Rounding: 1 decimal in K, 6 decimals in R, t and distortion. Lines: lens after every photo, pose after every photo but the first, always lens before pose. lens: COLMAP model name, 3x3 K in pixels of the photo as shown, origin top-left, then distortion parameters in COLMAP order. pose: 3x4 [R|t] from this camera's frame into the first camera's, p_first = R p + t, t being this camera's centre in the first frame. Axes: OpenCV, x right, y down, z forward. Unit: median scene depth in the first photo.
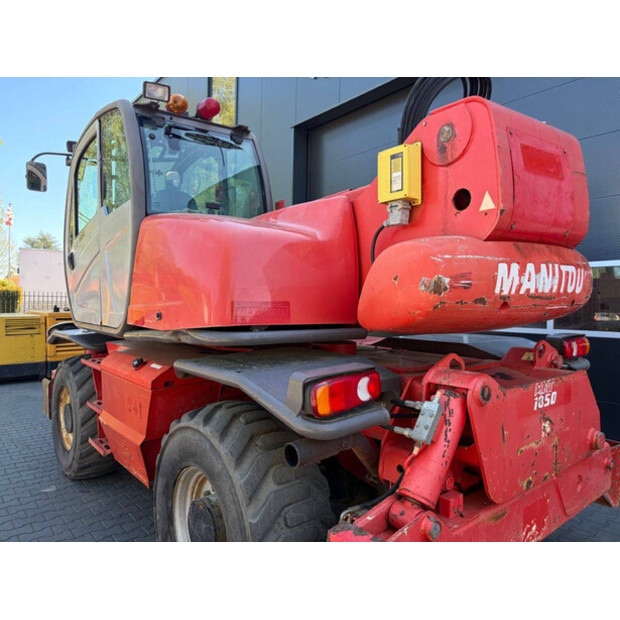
lens RADIAL K [[445.6, 0, 275.9], [0, 445.6, 305.9], [0, 0, 1]] dist [0.000013, -0.001337]
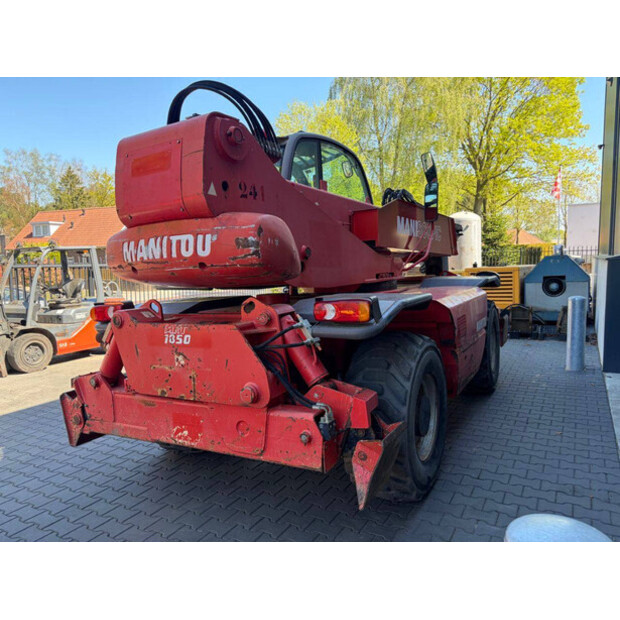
lens RADIAL K [[467.2, 0, 310.5], [0, 467.2, 305.5], [0, 0, 1]] dist [0.056847, -0.067560]
pose [[0.422507, 0.064144, -0.904087, 2.198625], [0.022436, 0.996447, 0.081182, 0.007103], [0.906082, -0.054584, 0.419567, 0.839408]]
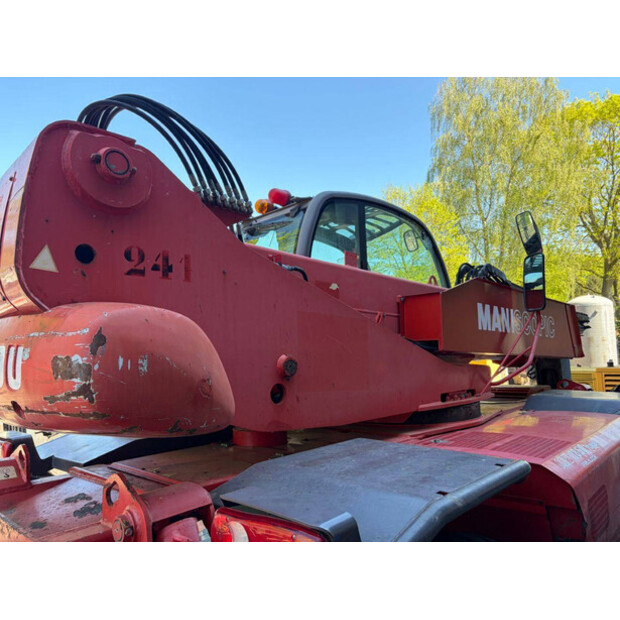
lens RADIAL K [[467.6, 0, 306.2], [0, 467.6, 306.5], [0, 0, 1]] dist [0.047622, -0.059453]
pose [[0.204021, -0.095838, -0.974264, 1.568339], [0.002739, 0.995248, -0.097329, -0.086901], [0.978963, 0.017189, 0.203314, 1.428473]]
